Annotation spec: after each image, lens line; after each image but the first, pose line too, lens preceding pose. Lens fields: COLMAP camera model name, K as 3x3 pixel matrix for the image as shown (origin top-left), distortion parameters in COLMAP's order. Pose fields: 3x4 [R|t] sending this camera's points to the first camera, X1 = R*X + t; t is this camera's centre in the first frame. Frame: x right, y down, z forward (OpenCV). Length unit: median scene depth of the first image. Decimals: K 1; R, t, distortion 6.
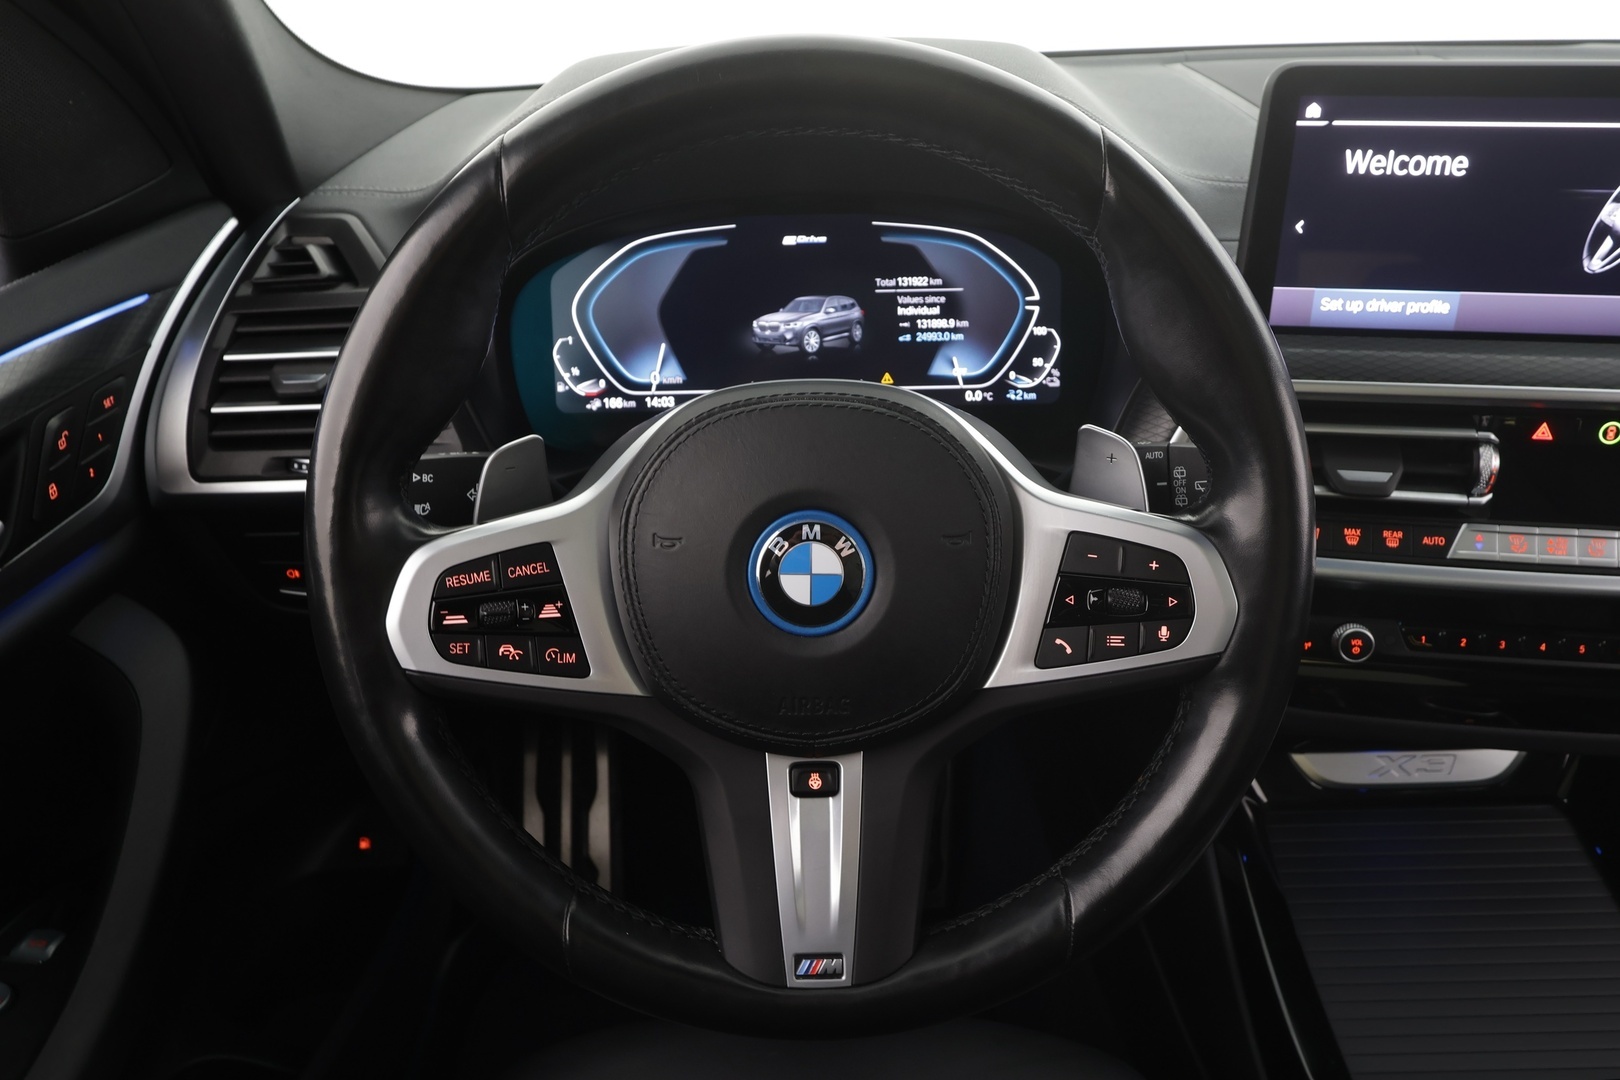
lens RADIAL K [[1145.7, 0, 810.0], [0, 1145.7, 540.0], [0, 0, 1]] dist [0.007087, 0.003135]
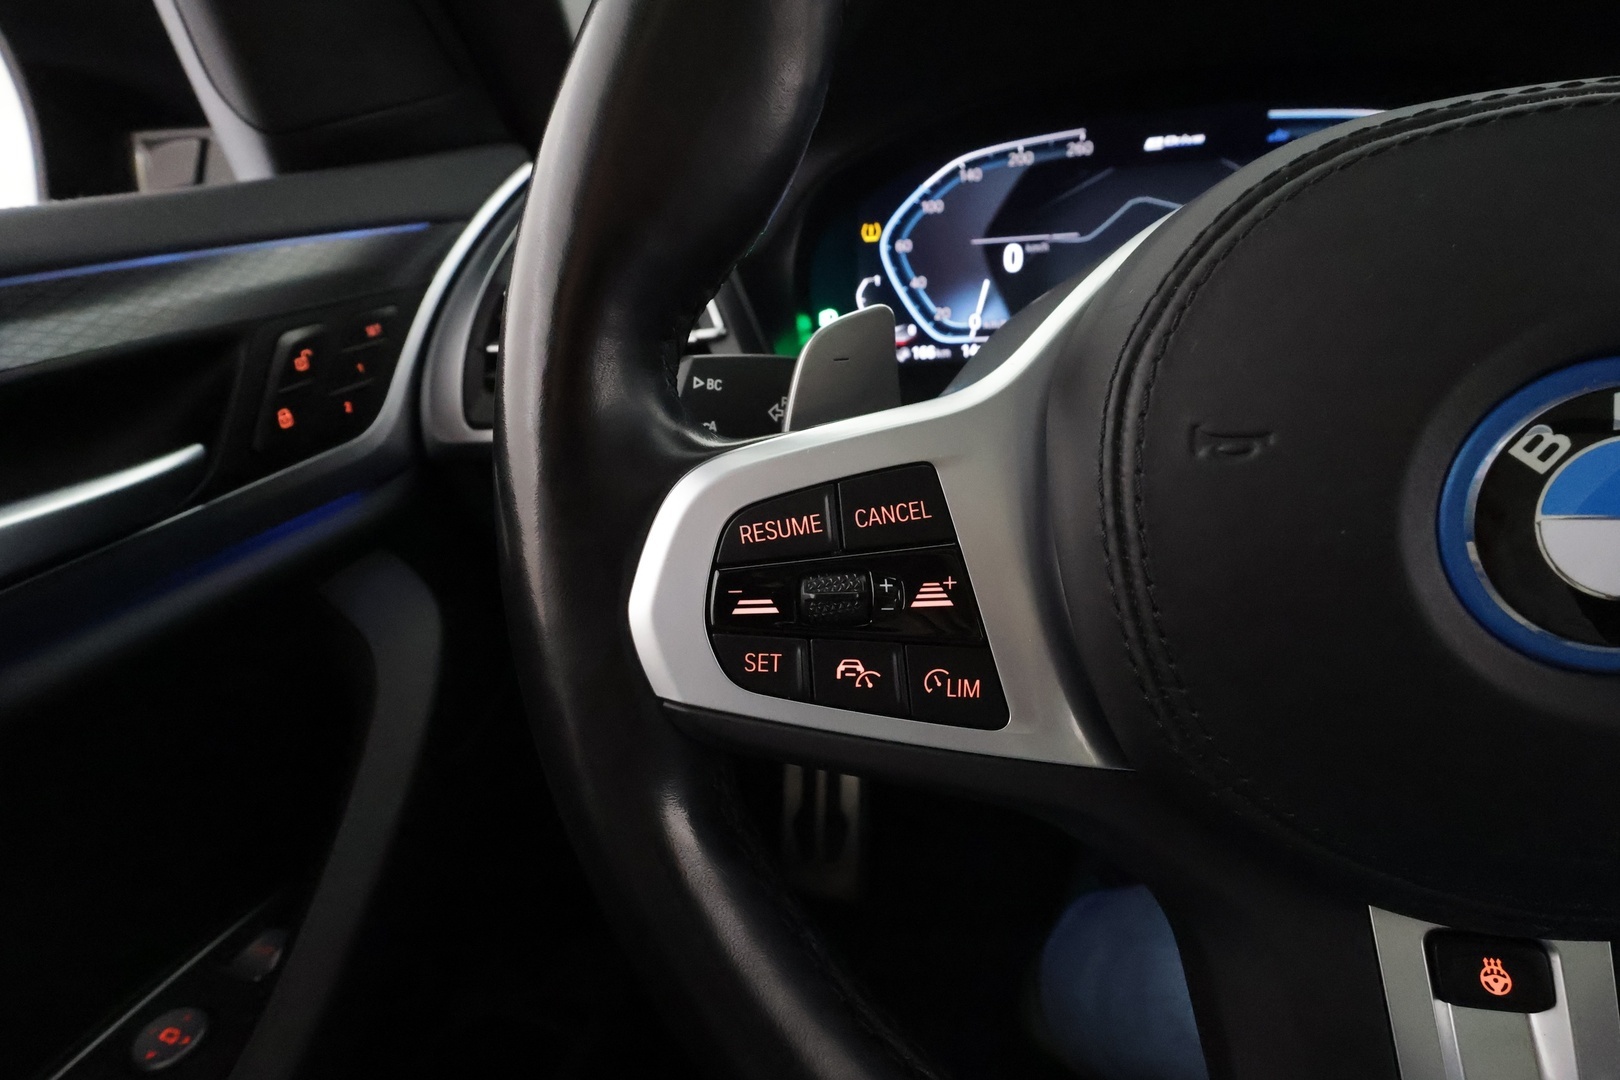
lens RADIAL K [[782.1, 0, 810.0], [0, 782.1, 540.0], [0, 0, 1]] dist [-0.002324, -0.000161]
pose [[0.980186, 0.012340, -0.197695, -0.164937], [-0.015618, 0.999765, -0.015034, 0.033876], [0.197463, 0.017823, 0.980148, 0.503085]]
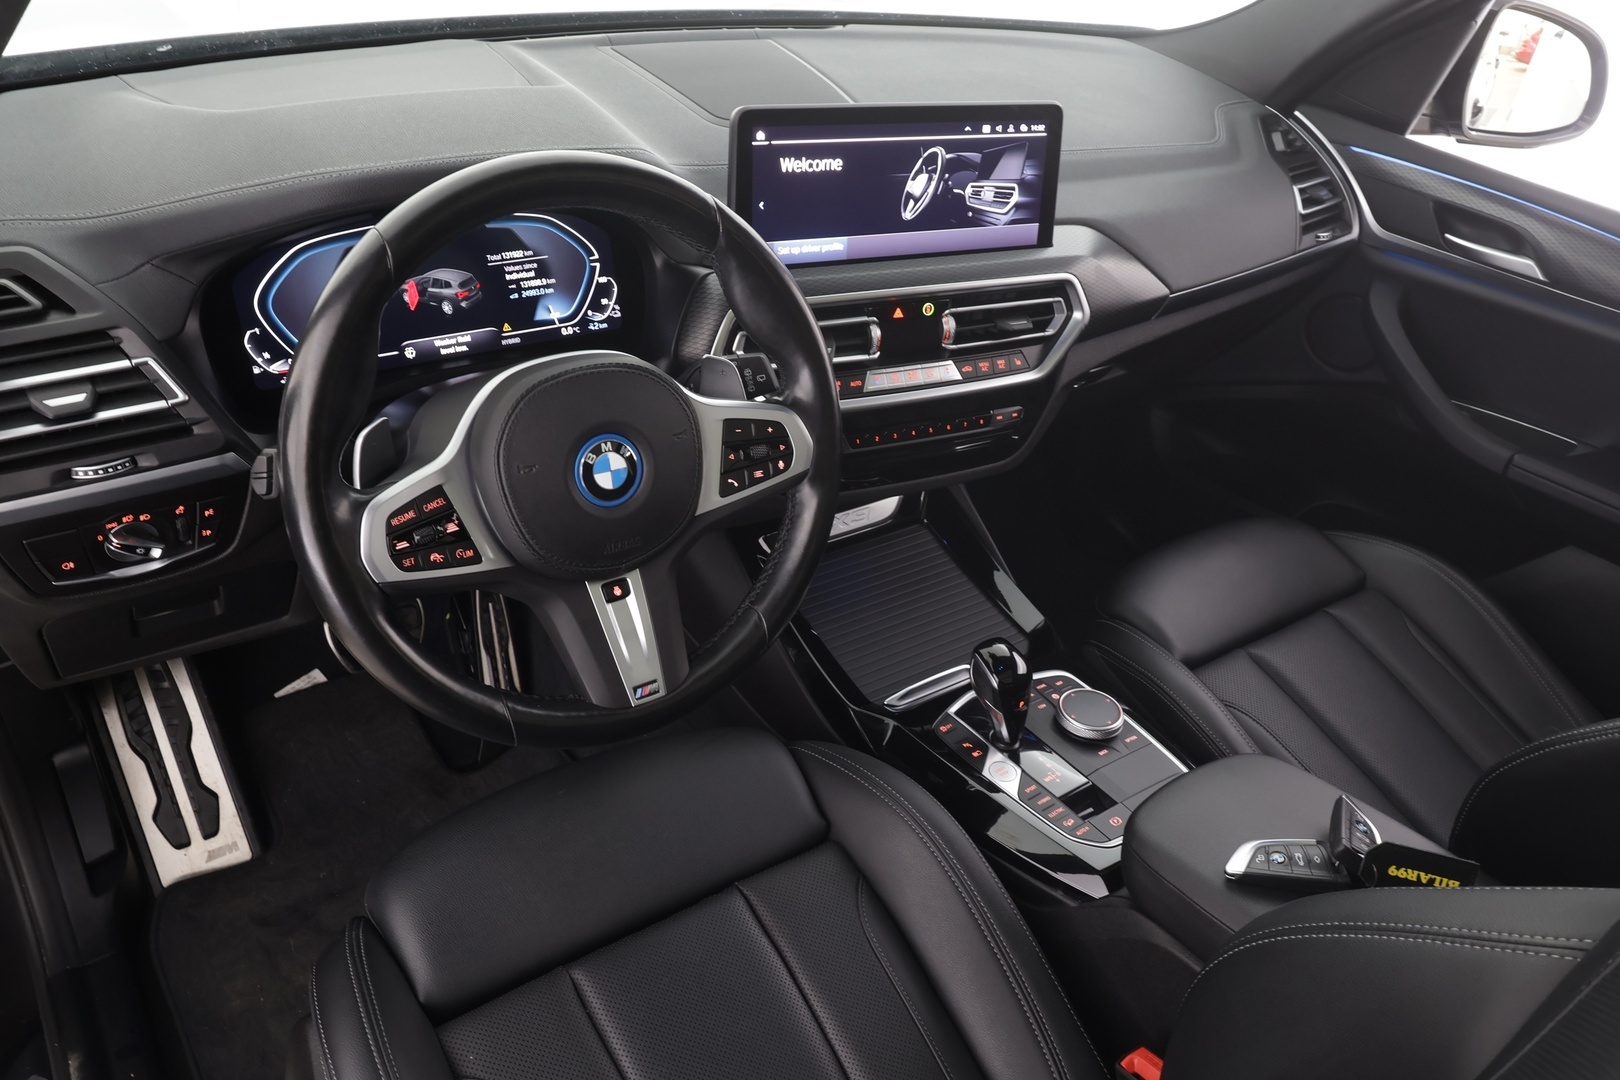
lens RADIAL K [[1261.0, 0, 810.0], [0, 1261.0, 540.0], [0, 0, 1]] dist [0.005850, 0.003695]
pose [[0.818491, -0.227521, 0.527548, -0.580772], [0.161054, 0.972290, 0.169454, -0.106231], [-0.551484, -0.053733, 0.832453, -0.563442]]
